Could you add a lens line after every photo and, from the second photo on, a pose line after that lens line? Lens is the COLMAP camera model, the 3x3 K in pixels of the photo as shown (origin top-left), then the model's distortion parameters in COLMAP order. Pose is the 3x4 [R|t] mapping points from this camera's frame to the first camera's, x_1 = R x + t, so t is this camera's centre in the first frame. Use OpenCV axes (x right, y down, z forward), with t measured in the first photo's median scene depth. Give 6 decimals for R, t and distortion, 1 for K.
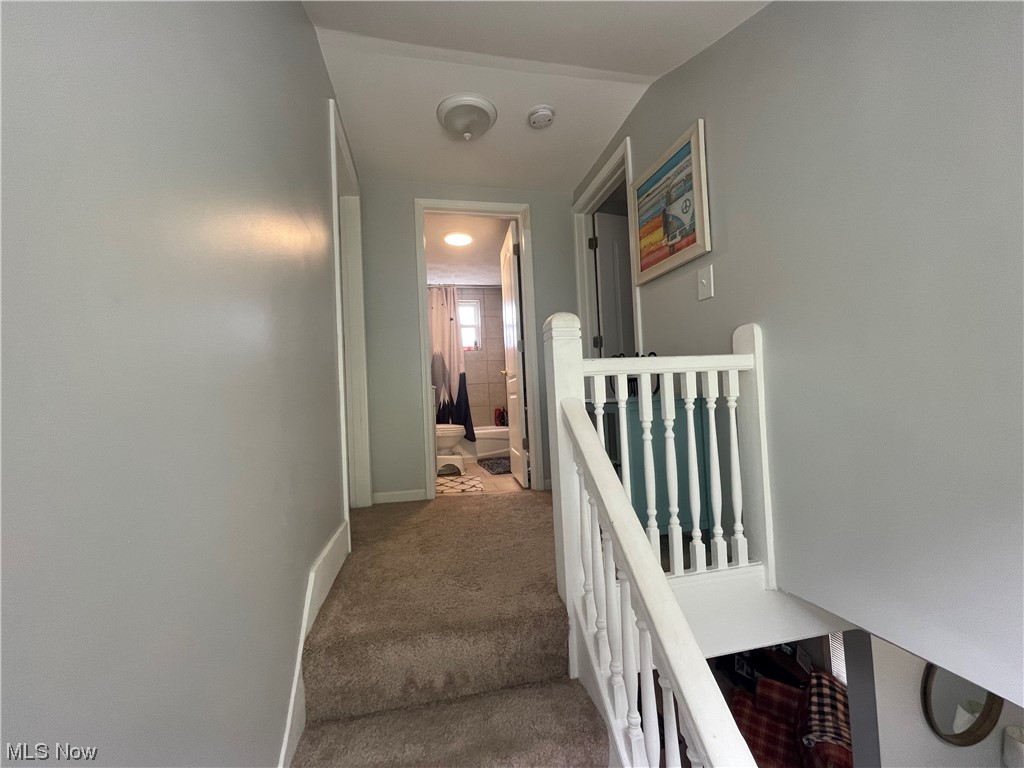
lens RADIAL K [[413.2, 0, 512.5], [0, 413.2, 382.9], [0, 0, 1]] dist [-0.008300, 0.002477]
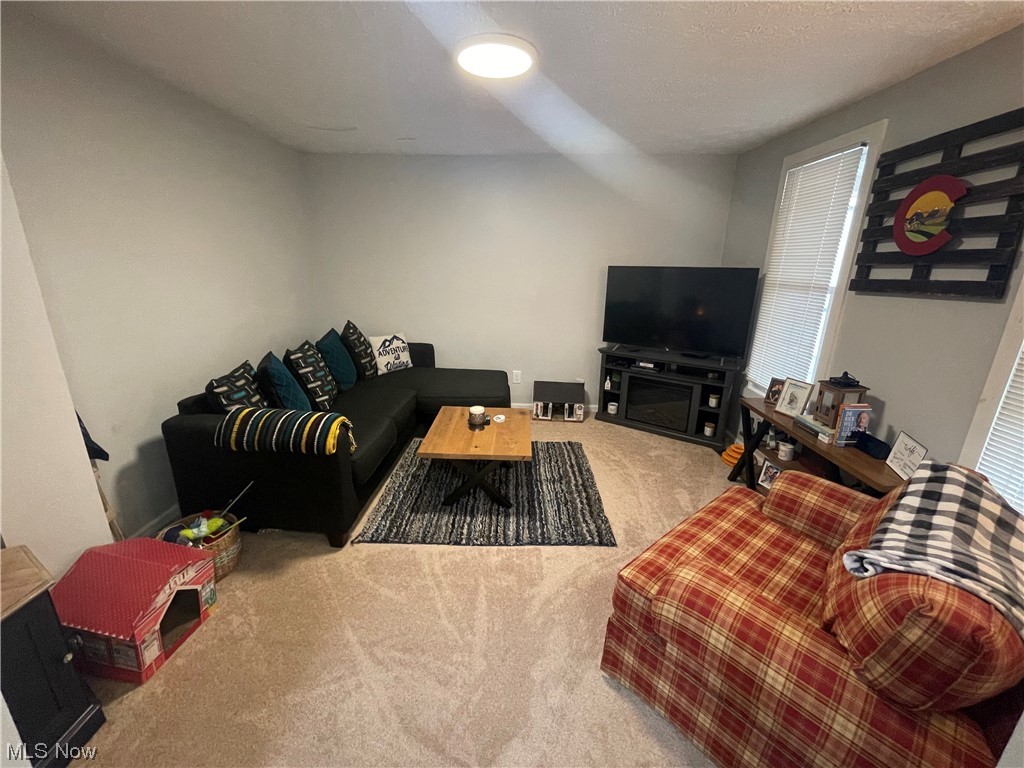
lens RADIAL K [[413.2, 0, 512.5], [0, 413.2, 384.0], [0, 0, 1]] dist [-0.008300, 0.002477]
pose [[0.968906, 0.126184, -0.212834, 0.445328], [-0.055499, 0.949101, 0.310044, 0.579622], [0.241124, -0.288591, 0.926593, 0.588550]]
